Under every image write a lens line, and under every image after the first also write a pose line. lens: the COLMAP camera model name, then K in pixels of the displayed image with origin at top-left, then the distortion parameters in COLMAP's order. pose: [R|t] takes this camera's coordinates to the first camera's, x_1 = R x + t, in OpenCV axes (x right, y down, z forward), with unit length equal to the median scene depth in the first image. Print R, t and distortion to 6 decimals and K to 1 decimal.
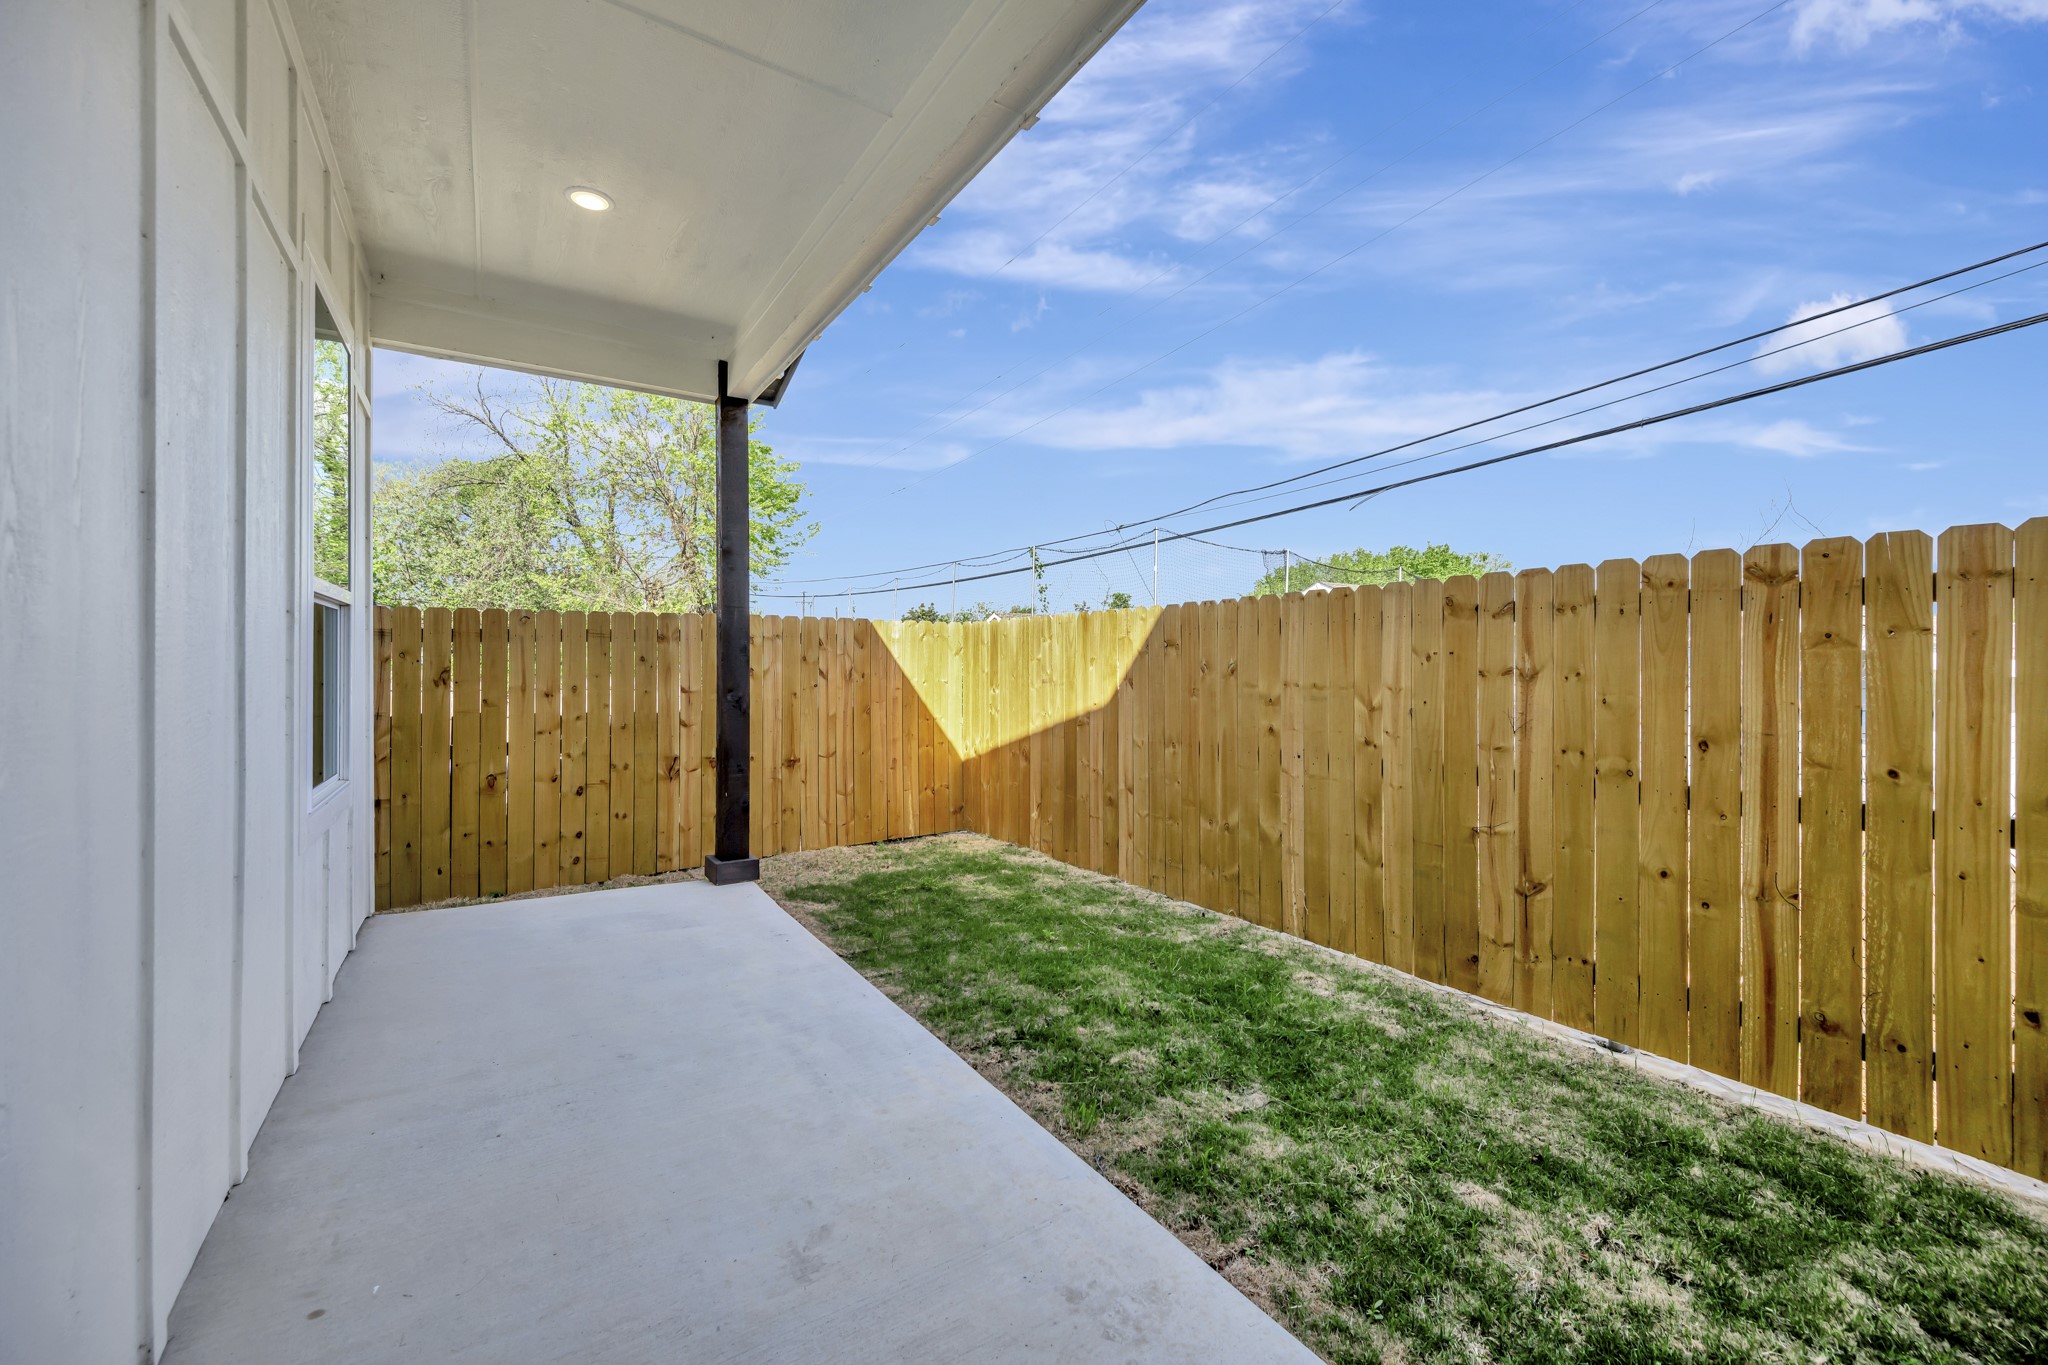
lens RADIAL K [[808.6, 0, 1023.1], [0, 808.6, 677.6], [0, 0, 1]] dist [0.000189, 0.000009]
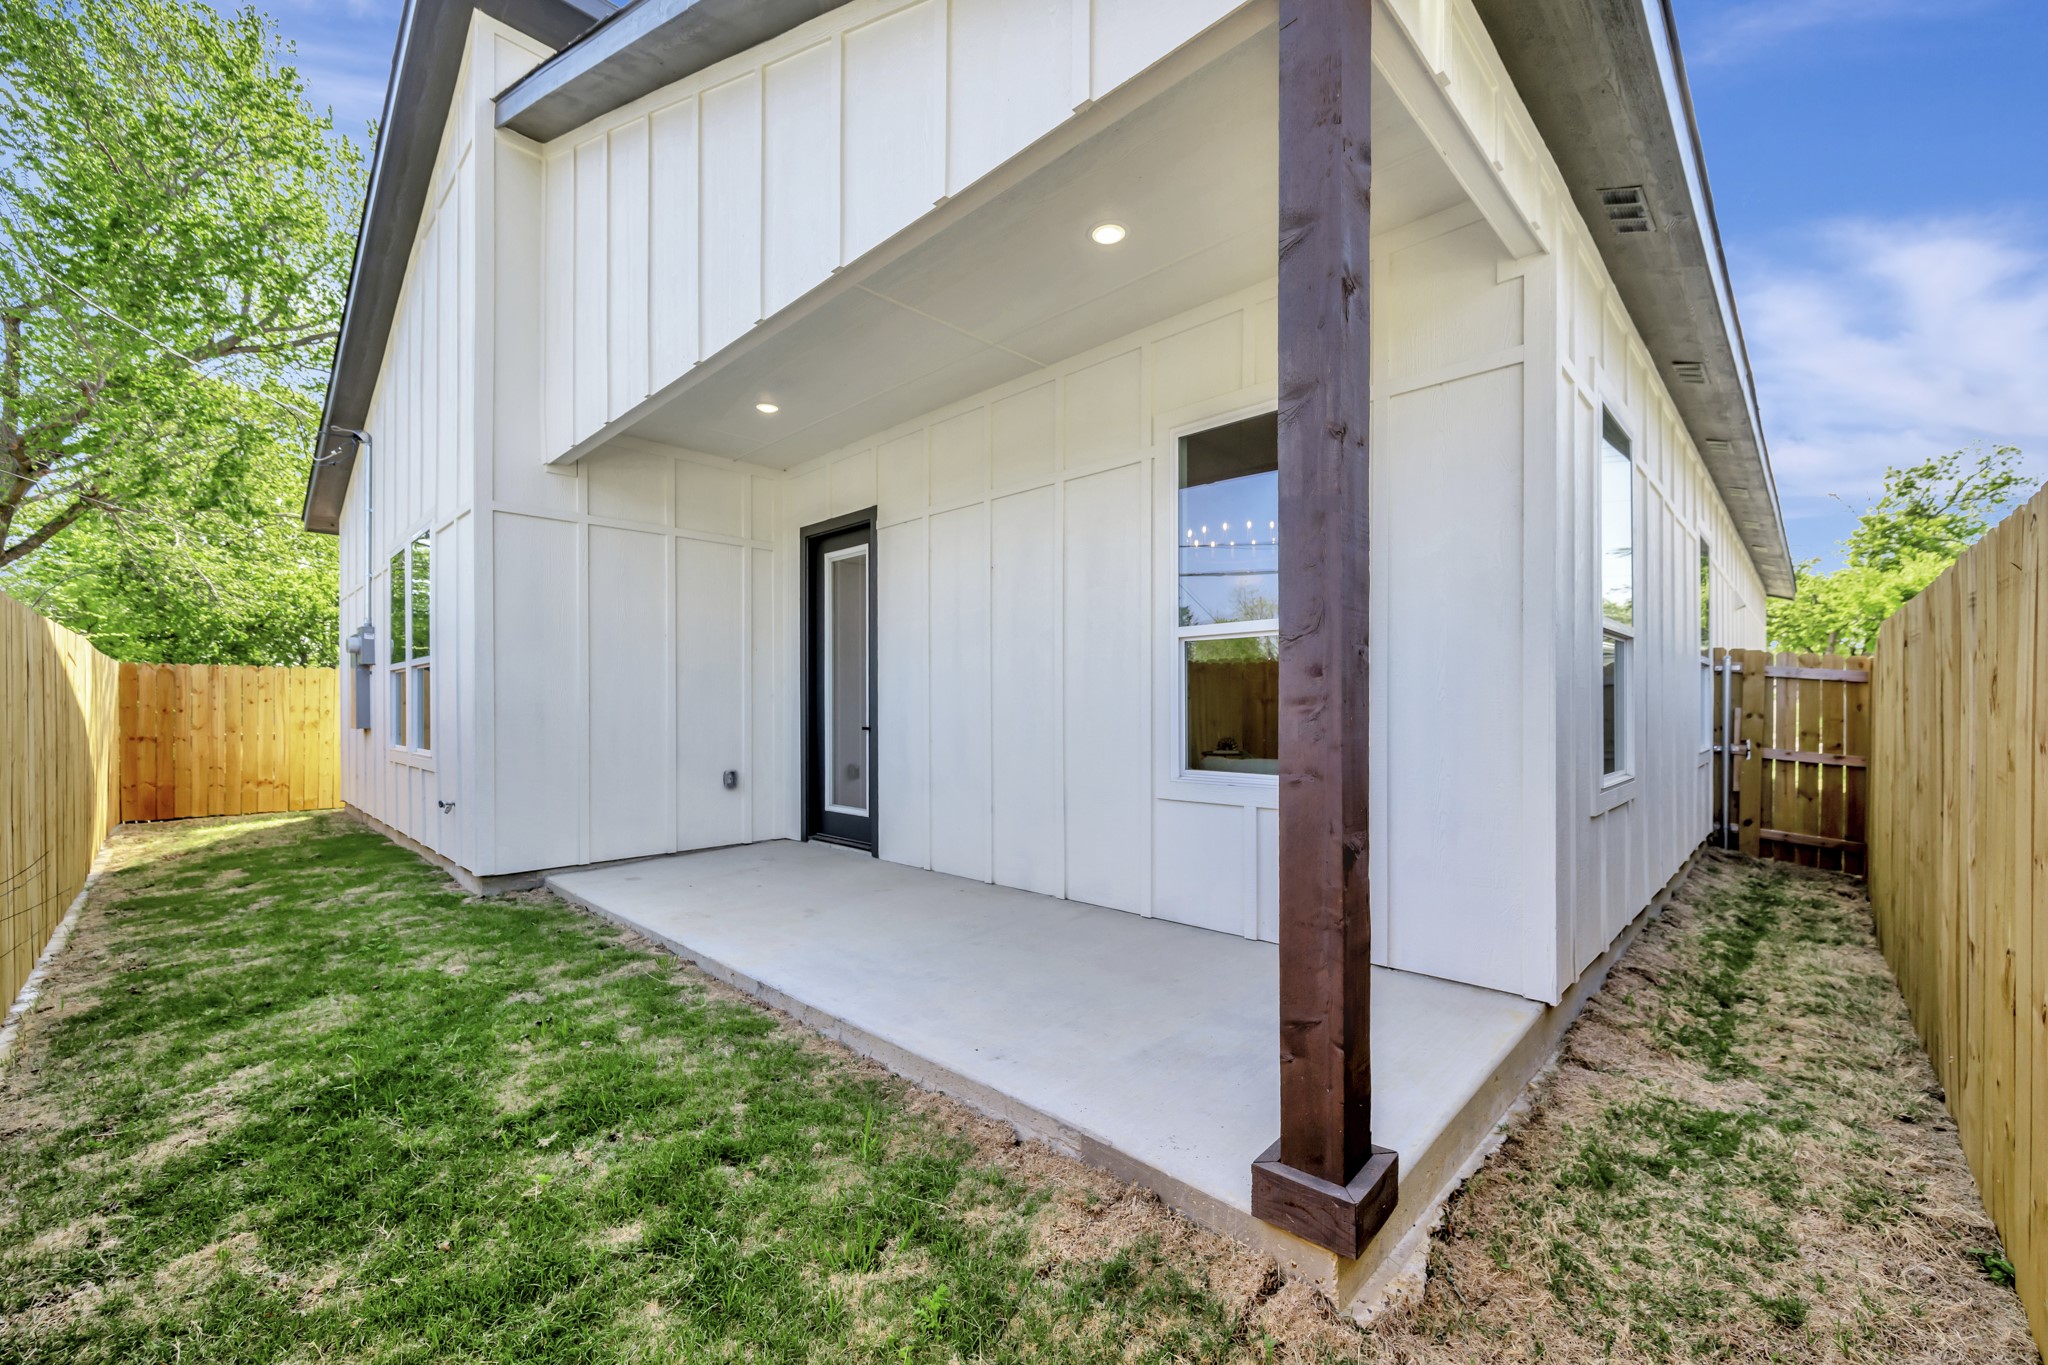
lens RADIAL K [[808.6, 0, 1027.5], [0, 808.6, 682.1], [0, 0, 1]] dist [0.000189, 0.000009]
pose [[-0.976254, 0.003561, -0.216600, -0.231067], [0.004103, 0.999989, -0.002055, -0.011364], [0.216590, -0.002895, -0.976258, 2.216403]]
